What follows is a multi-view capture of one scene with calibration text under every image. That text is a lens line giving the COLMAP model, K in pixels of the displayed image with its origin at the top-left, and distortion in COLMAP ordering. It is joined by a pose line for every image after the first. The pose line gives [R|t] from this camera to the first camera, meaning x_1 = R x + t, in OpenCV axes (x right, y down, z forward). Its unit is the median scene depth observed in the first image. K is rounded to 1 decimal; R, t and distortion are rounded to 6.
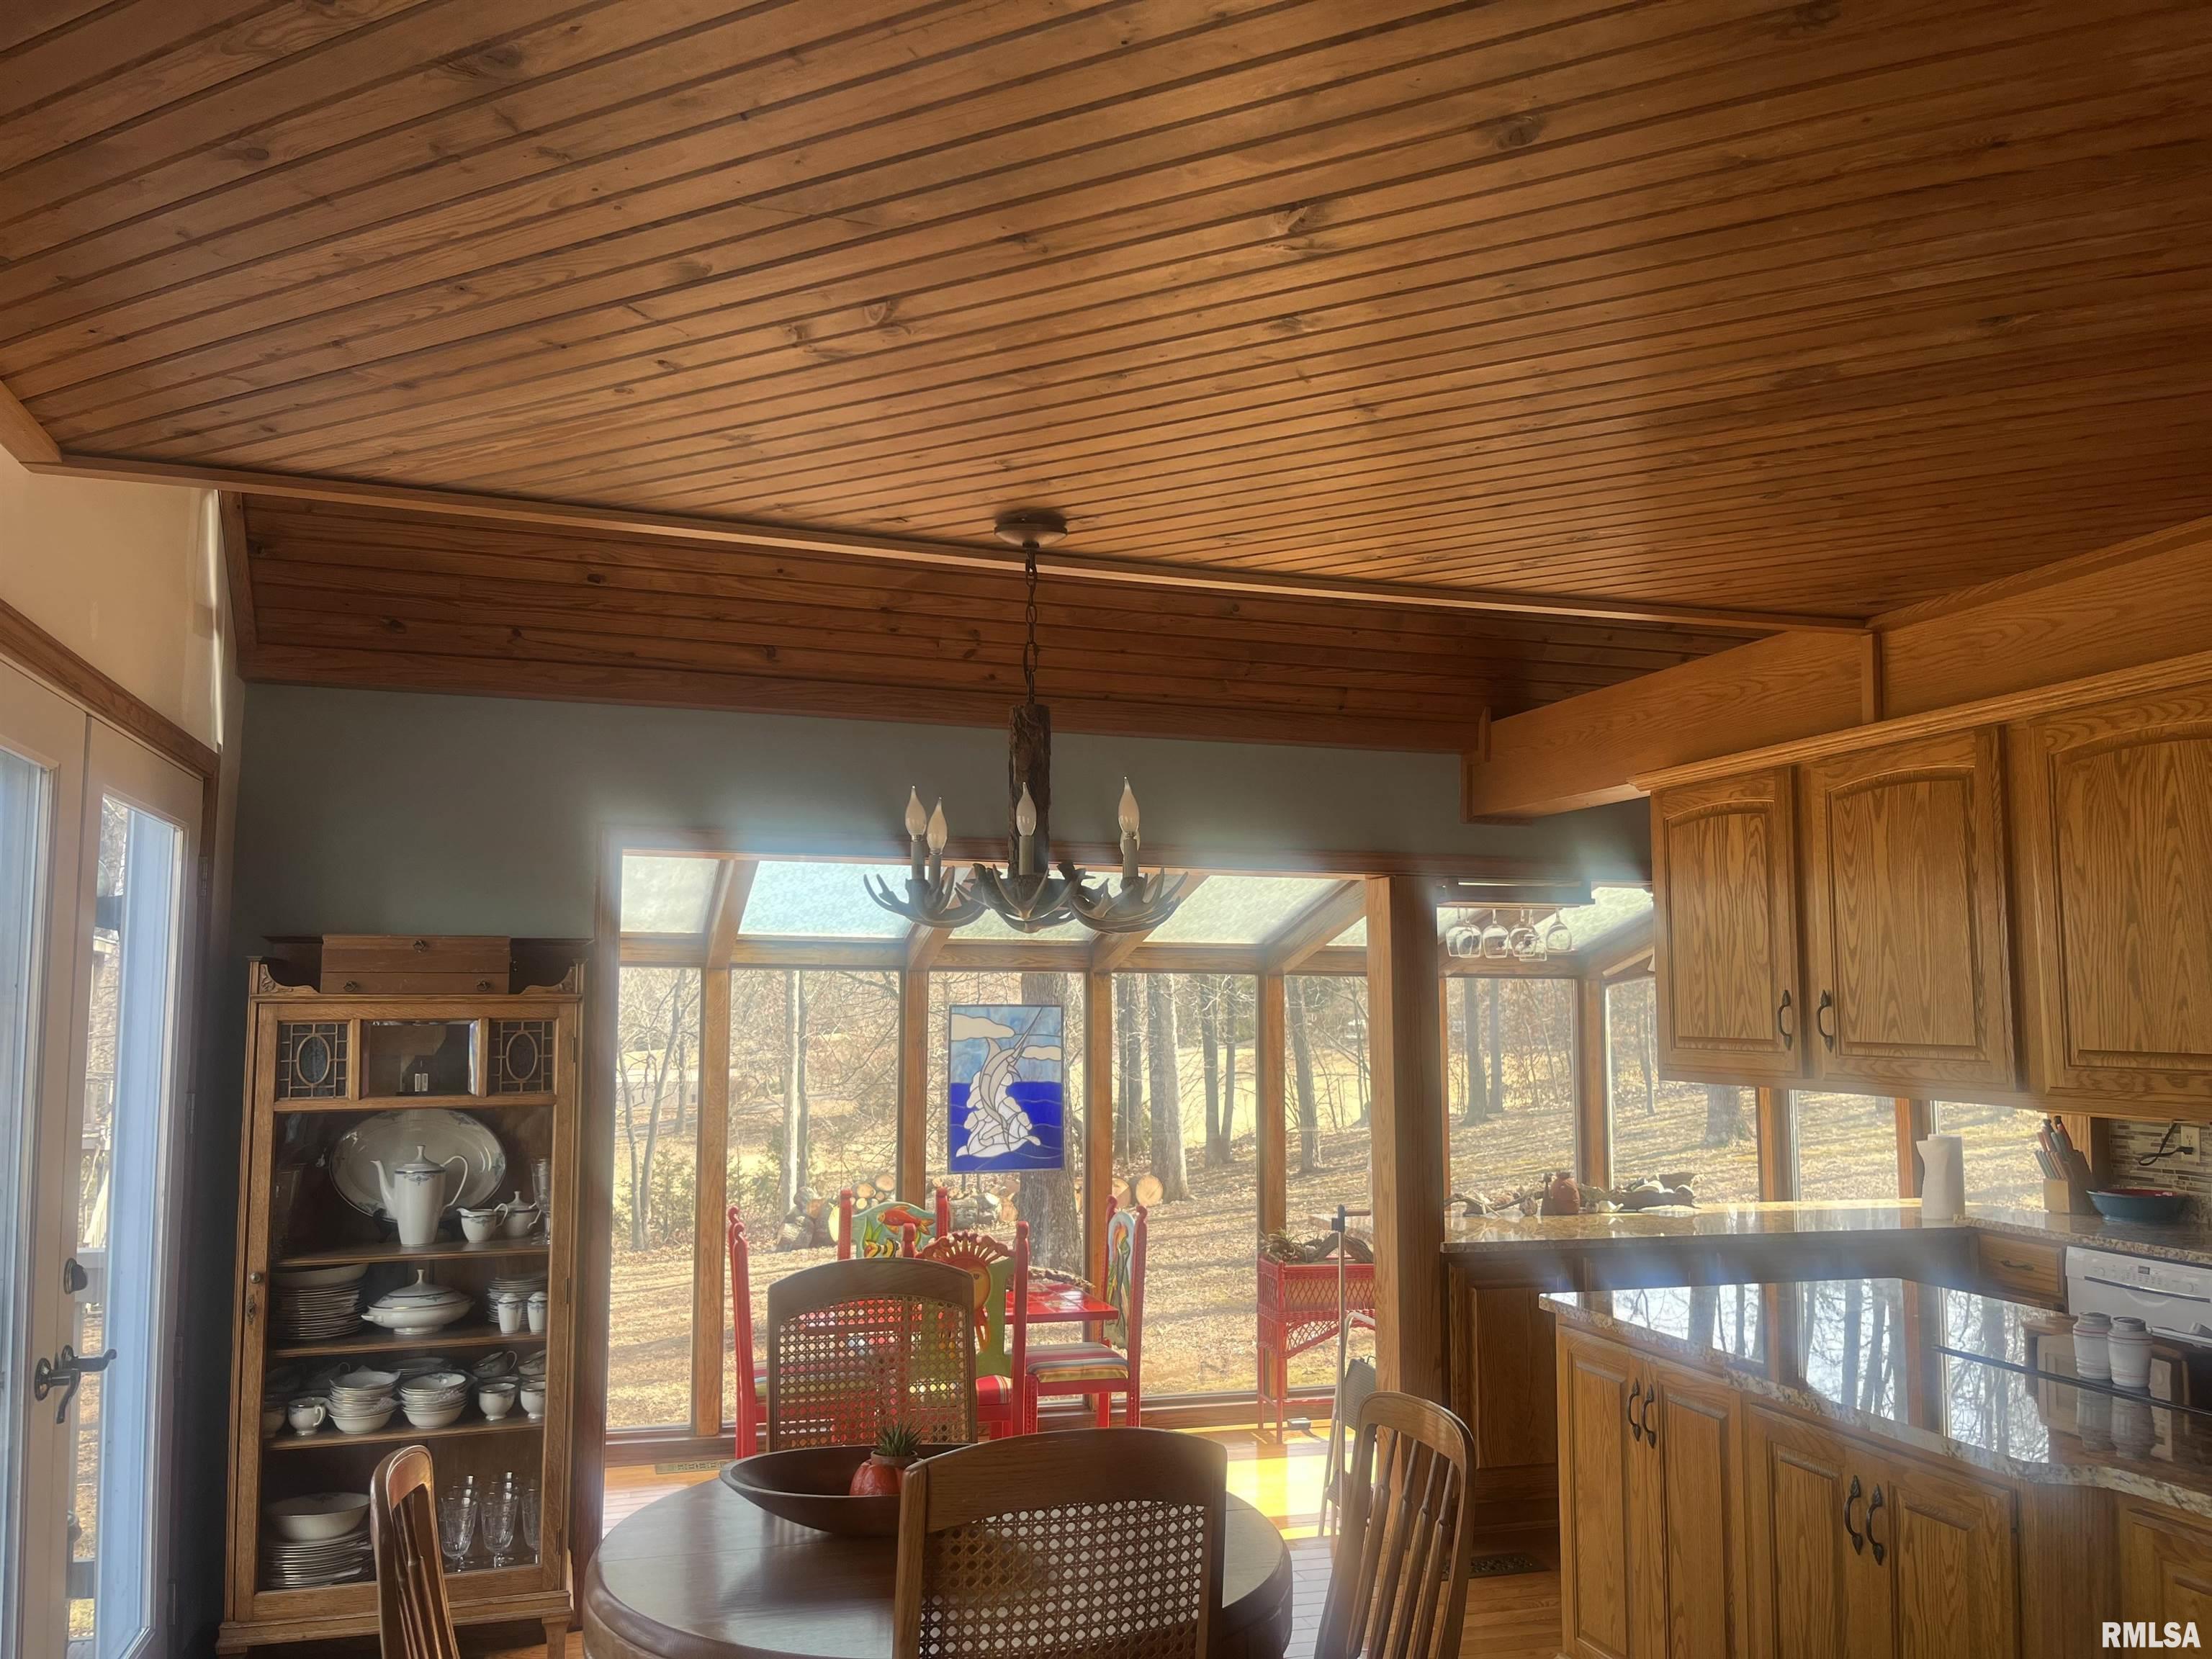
lens RADIAL K [[1691.4, 0, 1096.7], [0, 1691.4, 839.0], [0, 0, 1]] dist [0.081078, -0.111154]
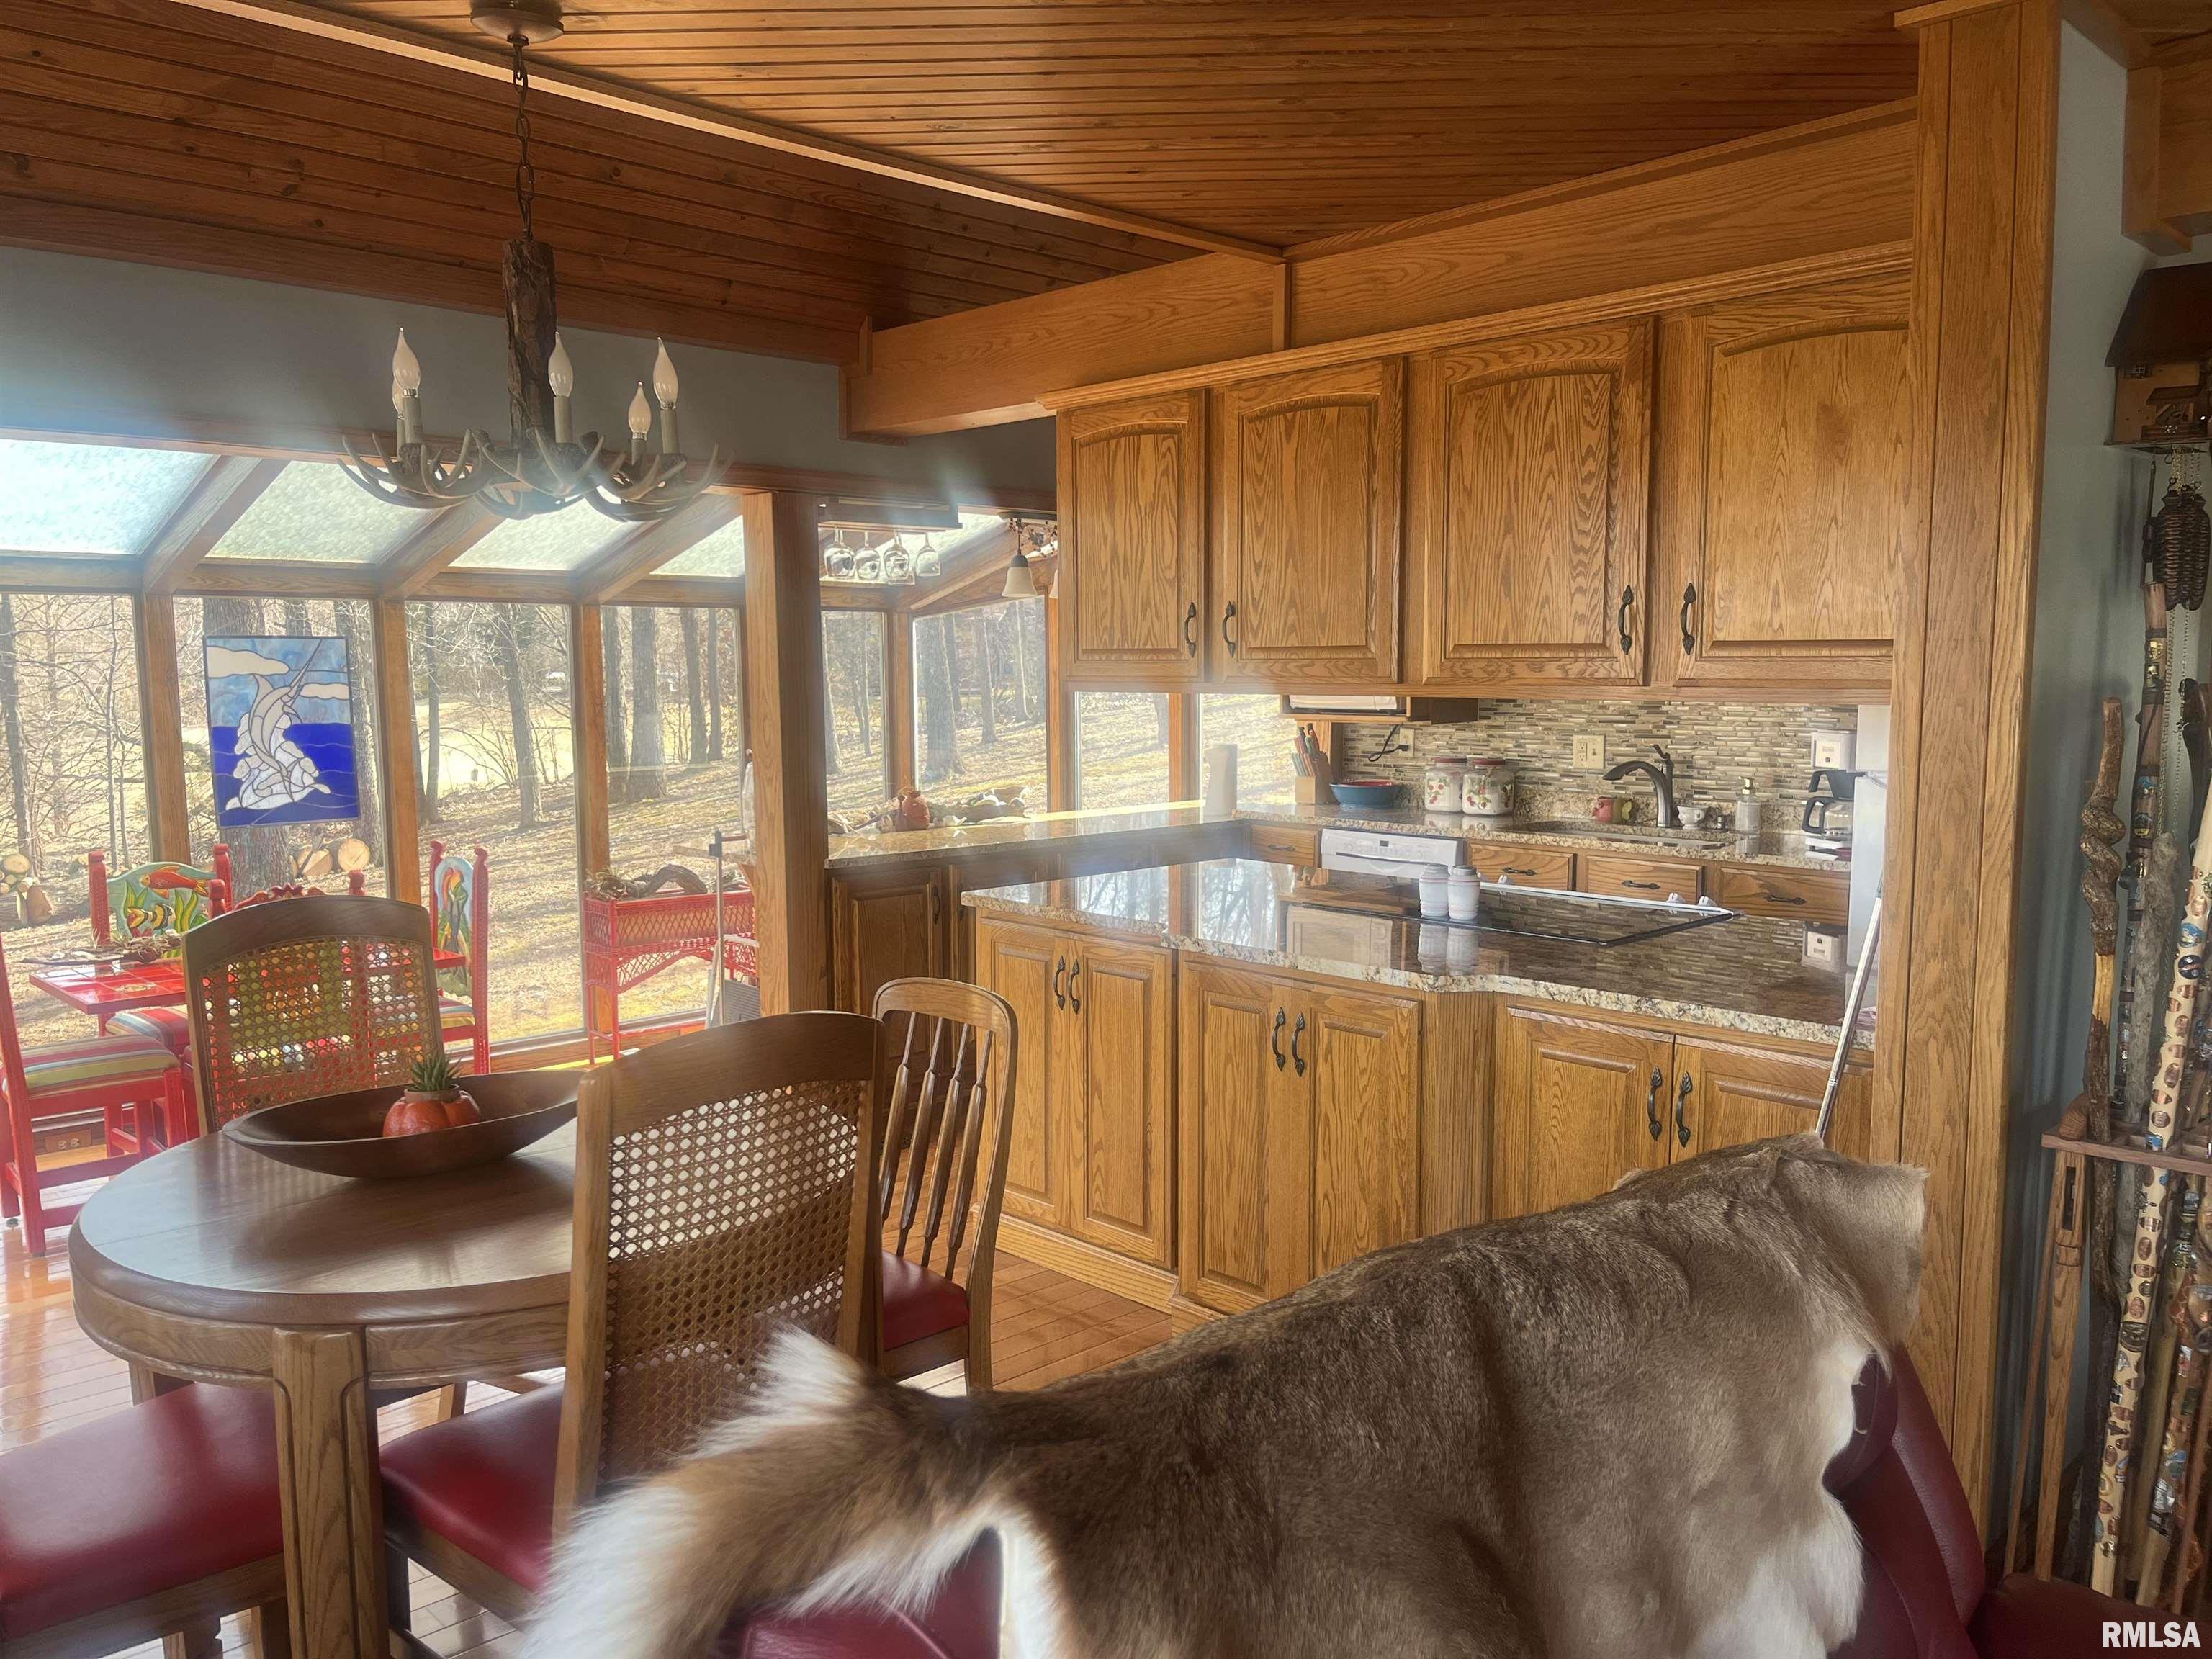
lens RADIAL K [[1685.9, 0, 1115.5], [0, 1685.9, 853.0], [0, 0, 1]] dist [0.057844, -0.098952]
pose [[0.890285, -0.059695, 0.451474, -0.134541], [-0.036750, 0.978721, 0.201877, 0.029082], [-0.453918, -0.196320, 0.869147, 0.051984]]
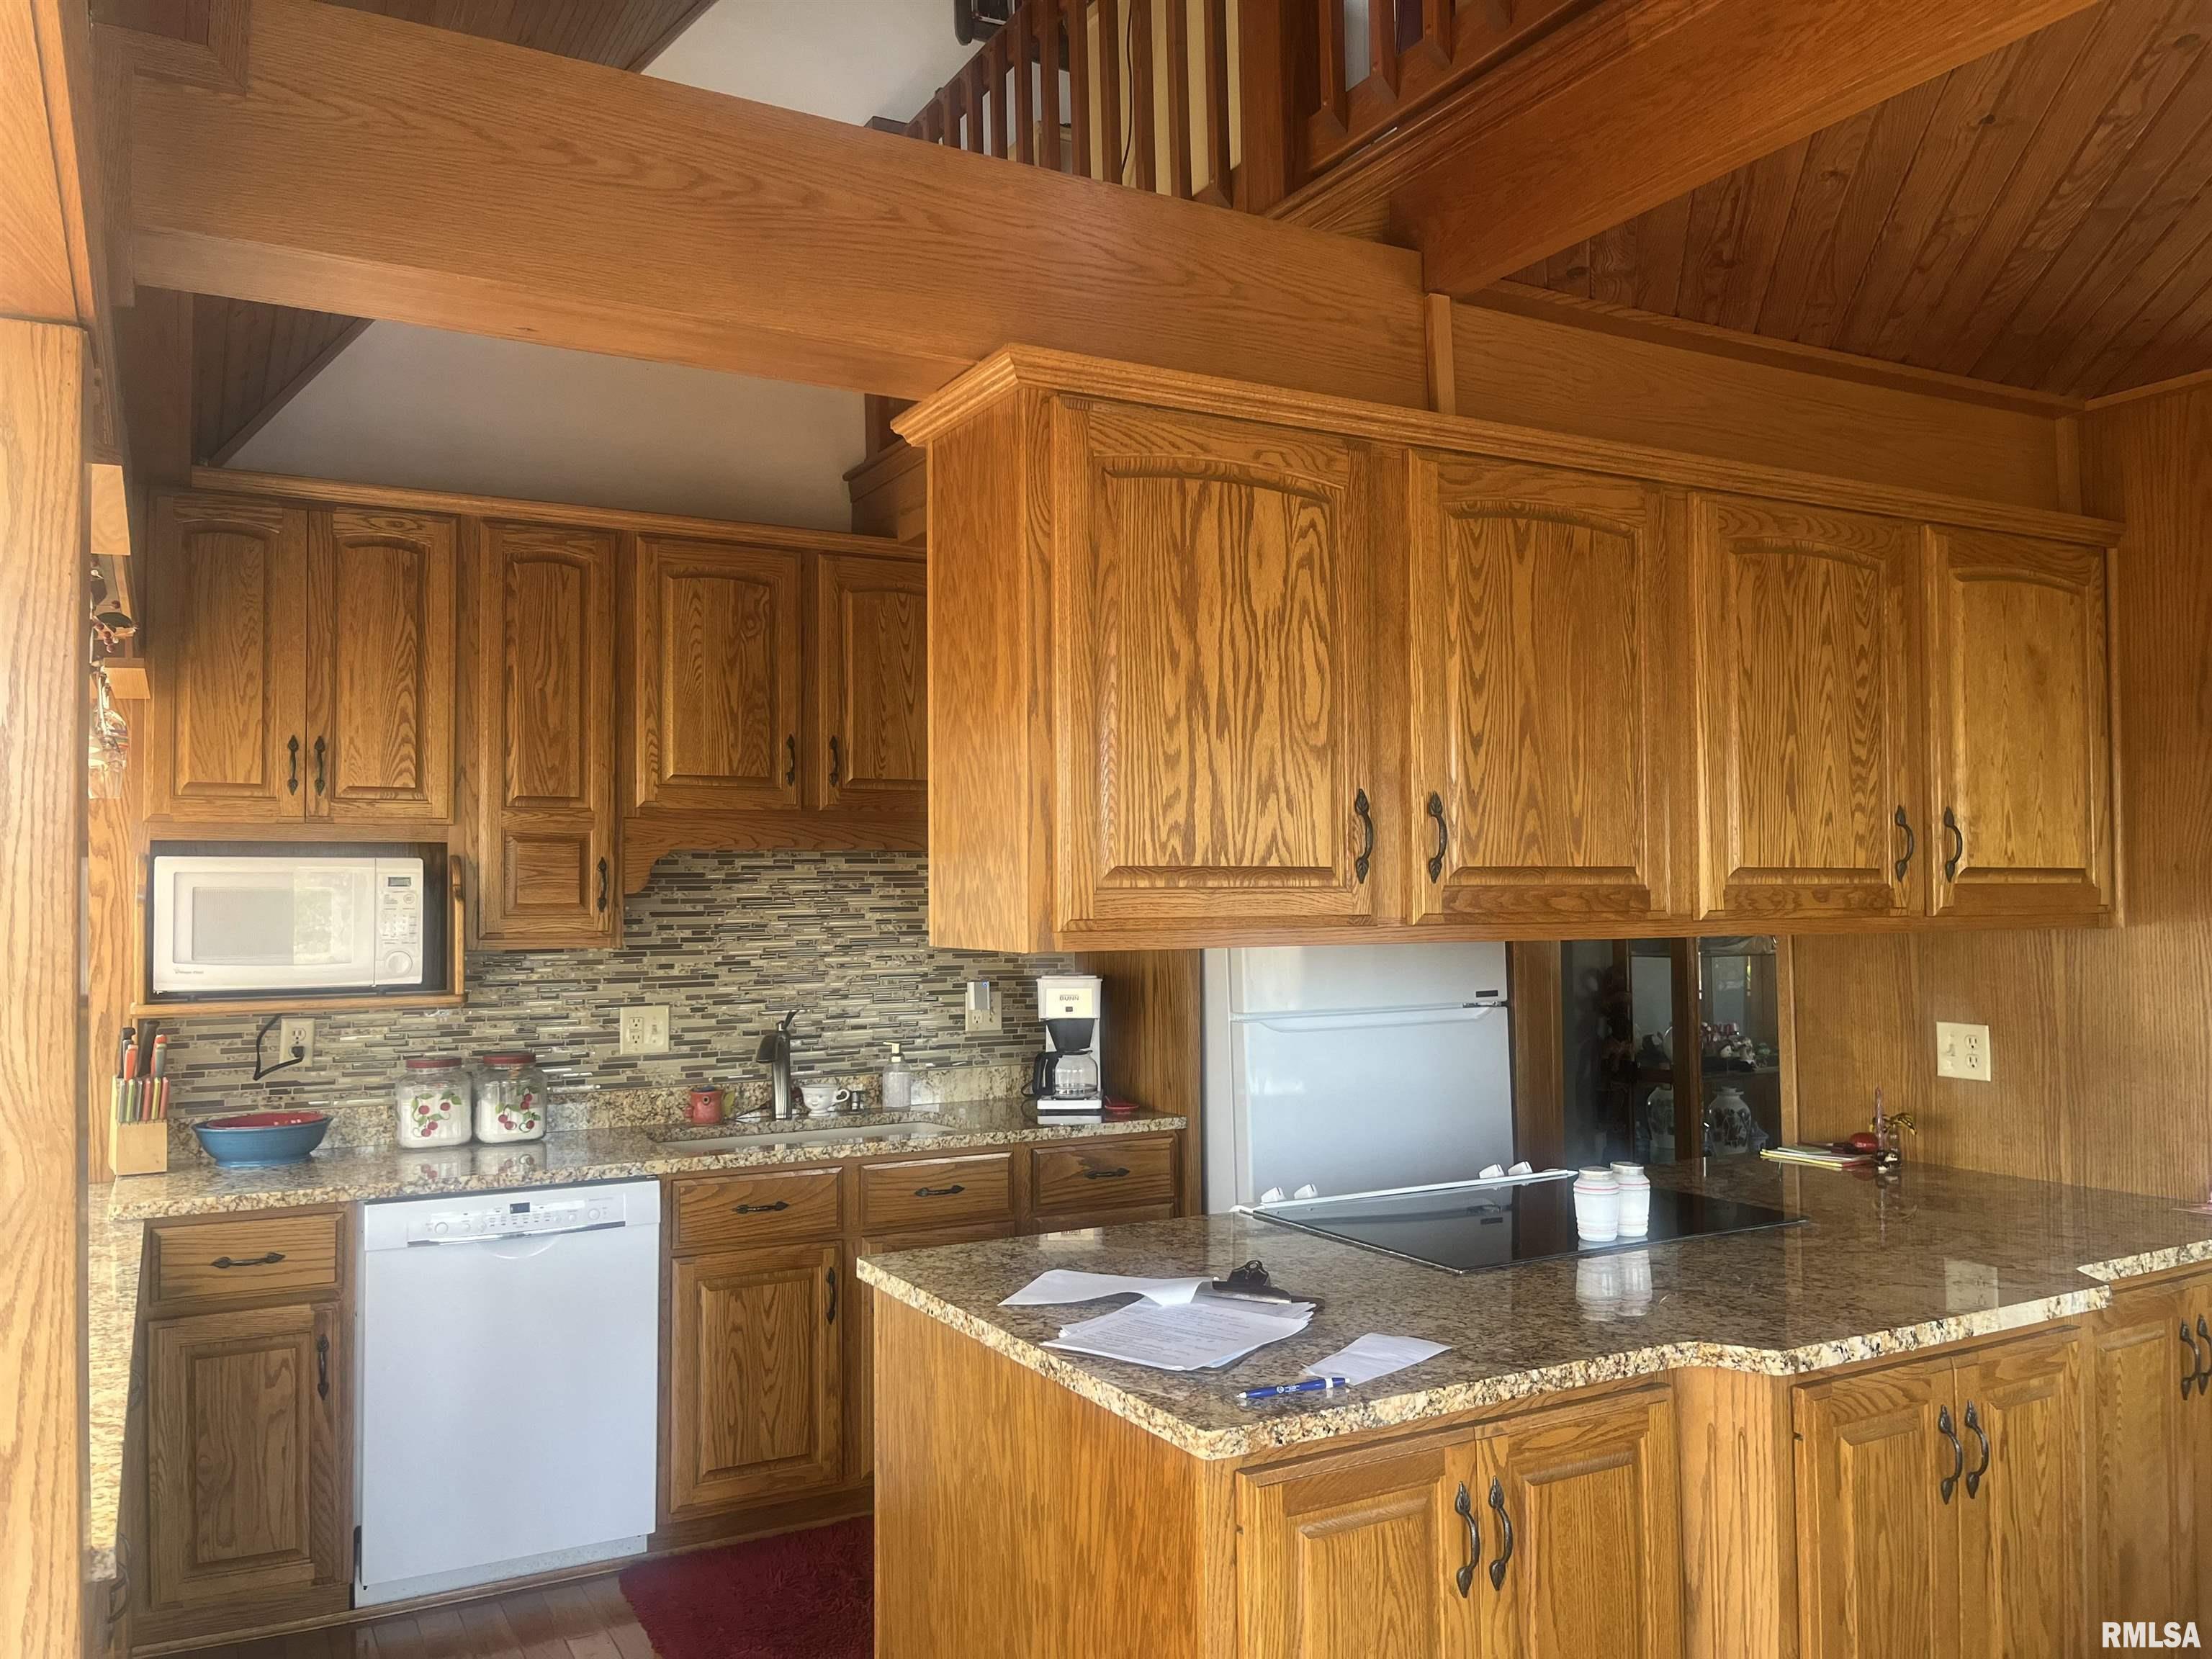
lens RADIAL K [[1677.2, 0, 1114.0], [0, 1677.2, 833.9], [0, 0, 1]] dist [0.059305, -0.093359]
pose [[-0.208196, 0.033360, 0.977518, -0.184978], [-0.087763, 0.994750, -0.052640, 0.143325], [-0.974142, -0.096749, -0.204175, 1.192432]]
